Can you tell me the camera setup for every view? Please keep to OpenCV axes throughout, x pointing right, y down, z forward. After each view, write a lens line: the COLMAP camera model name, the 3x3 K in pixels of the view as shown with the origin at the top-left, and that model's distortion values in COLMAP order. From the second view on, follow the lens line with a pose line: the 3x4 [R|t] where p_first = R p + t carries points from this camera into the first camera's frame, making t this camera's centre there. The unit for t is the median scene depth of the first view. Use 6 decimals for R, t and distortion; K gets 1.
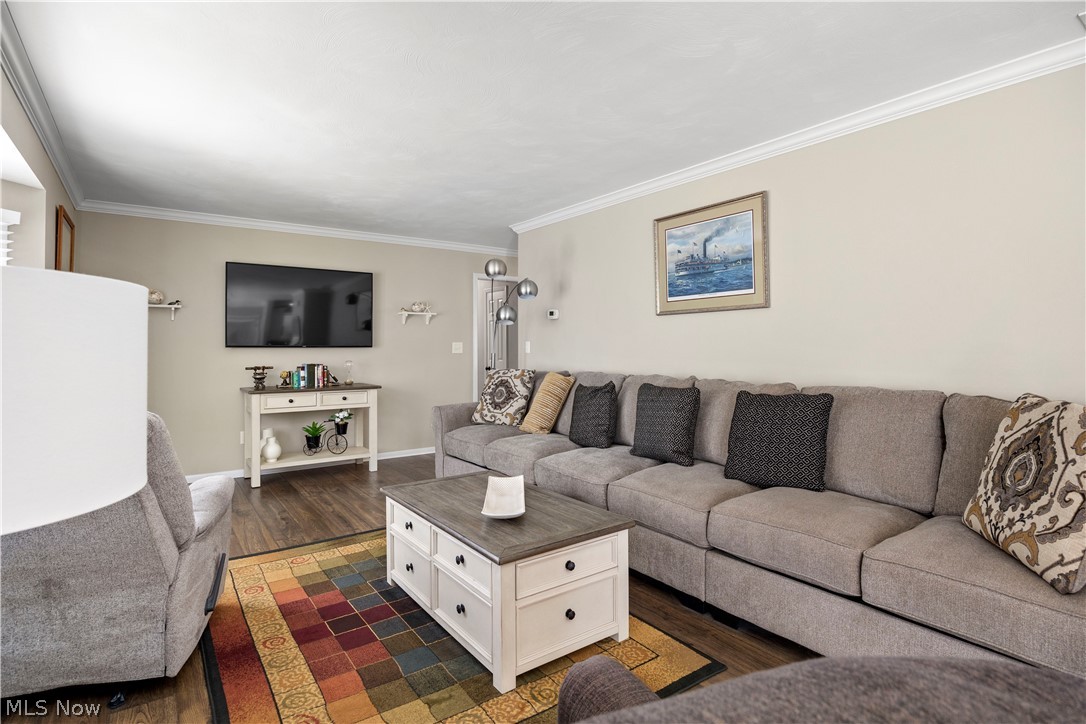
lens RADIAL K [[546.2, 0, 545.4], [0, 546.2, 343.7], [0, 0, 1]] dist [-0.019239, -0.000044]
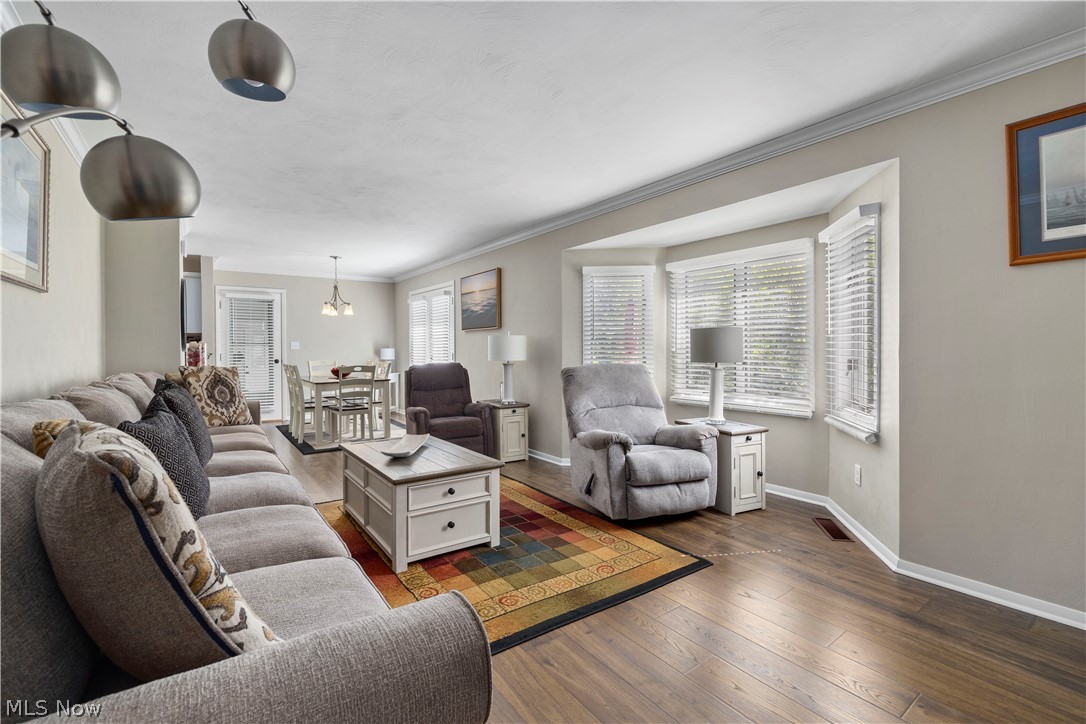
lens RADIAL K [[479.8, 0, 545.7], [0, 479.8, 351.4], [0, 0, 1]] dist [-0.011983, 0.000557]
pose [[-0.999957, 0.008420, 0.003762, -0.241523], [0.008422, 0.999964, 0.000367, 0.019097], [-0.003759, 0.000399, -0.999993, 1.225462]]
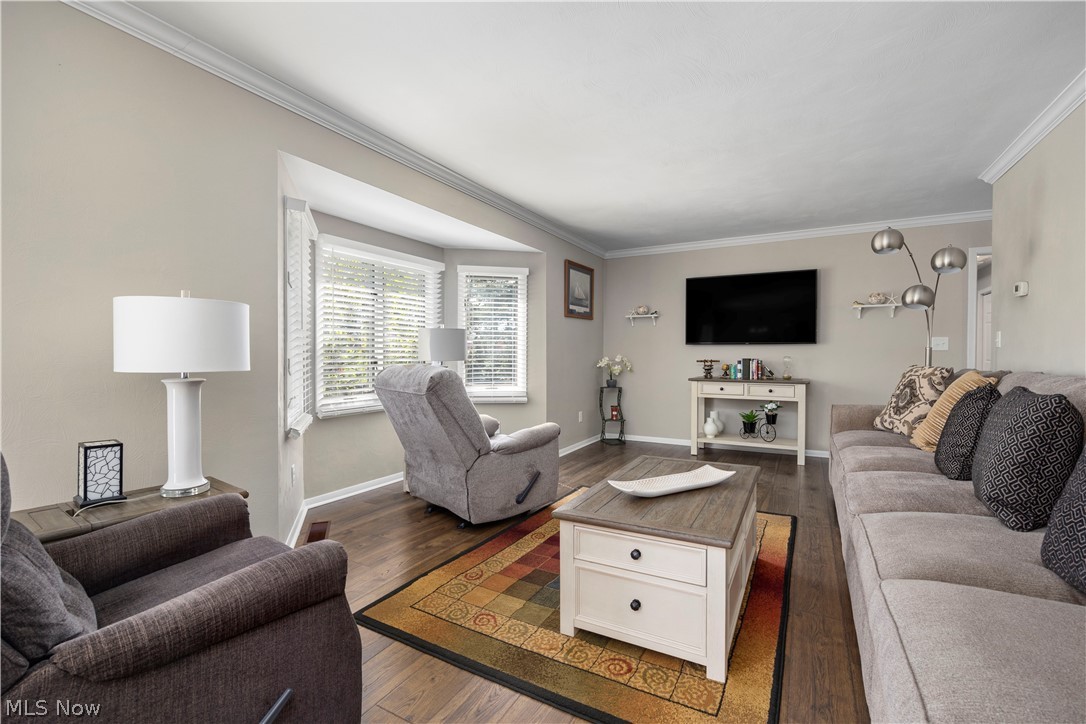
lens RADIAL K [[475.5, 0, 543.0], [0, 475.5, 362.0], [0, 0, 1]] dist [-0.017397, 0.000475]
pose [[0.422083, 0.018500, -0.906369, 0.325028], [0.004392, 0.999738, 0.022451, 0.023808], [0.906547, -0.013457, 0.421891, 0.229370]]
